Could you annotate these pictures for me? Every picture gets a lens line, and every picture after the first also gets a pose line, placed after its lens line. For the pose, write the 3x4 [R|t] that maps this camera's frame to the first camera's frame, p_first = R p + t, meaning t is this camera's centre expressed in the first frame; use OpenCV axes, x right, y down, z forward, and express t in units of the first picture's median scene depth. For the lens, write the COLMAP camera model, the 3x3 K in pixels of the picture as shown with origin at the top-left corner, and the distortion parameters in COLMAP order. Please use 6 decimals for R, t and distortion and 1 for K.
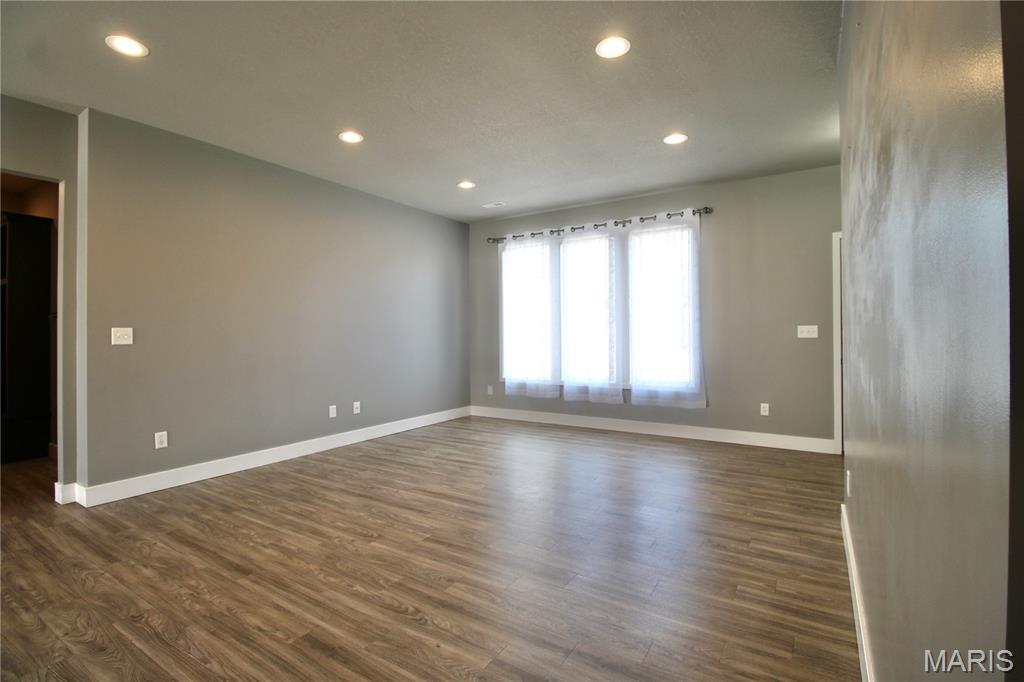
lens RADIAL K [[472.3, 0, 513.7], [0, 472.3, 332.3], [0, 0, 1]] dist [-0.000300, -0.012277]
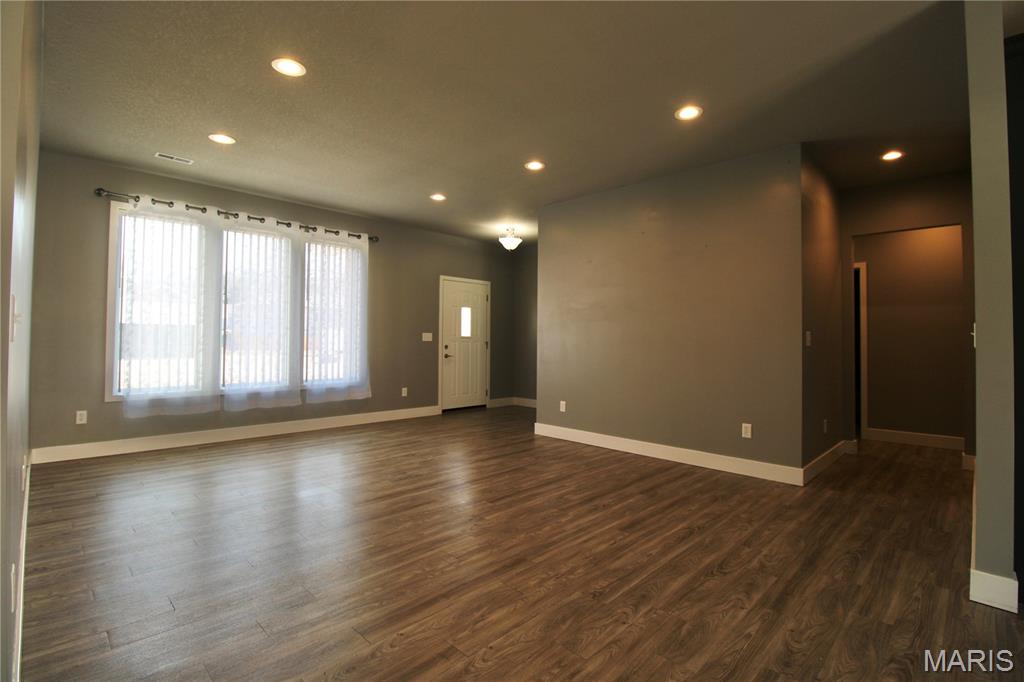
lens RADIAL K [[472.3, 0, 513.7], [0, 472.3, 332.3], [0, 0, 1]] dist [-0.000300, -0.012277]
pose [[0.215617, 0.027595, 0.976088, -1.037397], [-0.016119, 0.999565, -0.024698, 0.021155], [-0.976345, -0.010408, 0.215968, 0.515168]]
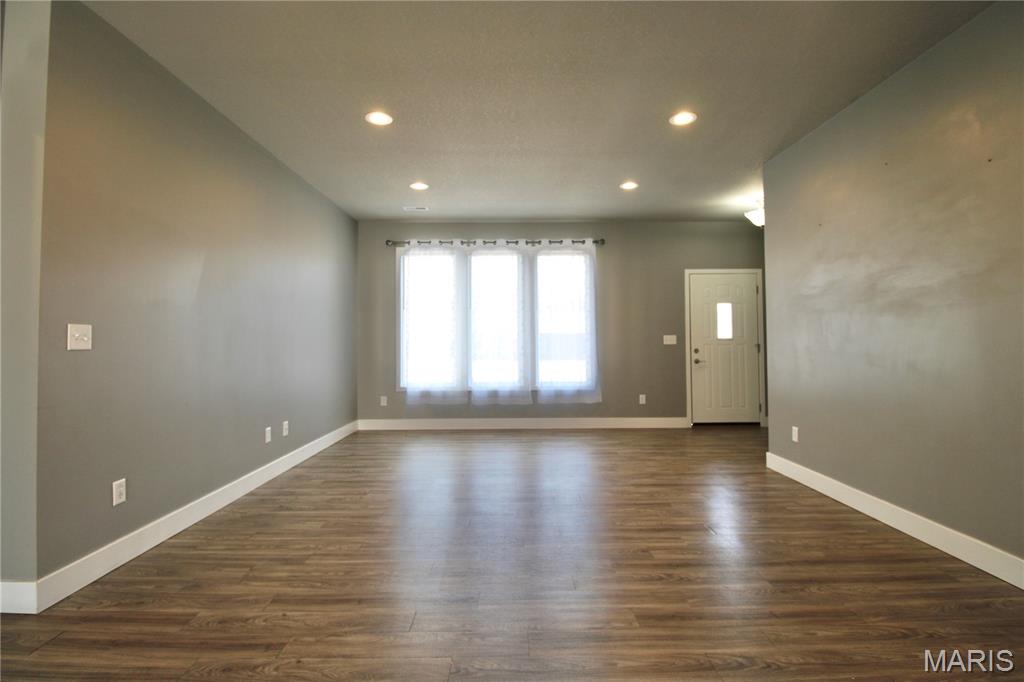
lens RADIAL K [[472.3, 0, 513.7], [0, 472.3, 332.3], [0, 0, 1]] dist [-0.000300, -0.012277]
pose [[0.839946, 0.015809, 0.542439, -0.642827], [-0.002988, 0.999695, -0.024509, 0.015183], [-0.542662, 0.018965, 0.839737, 0.125155]]
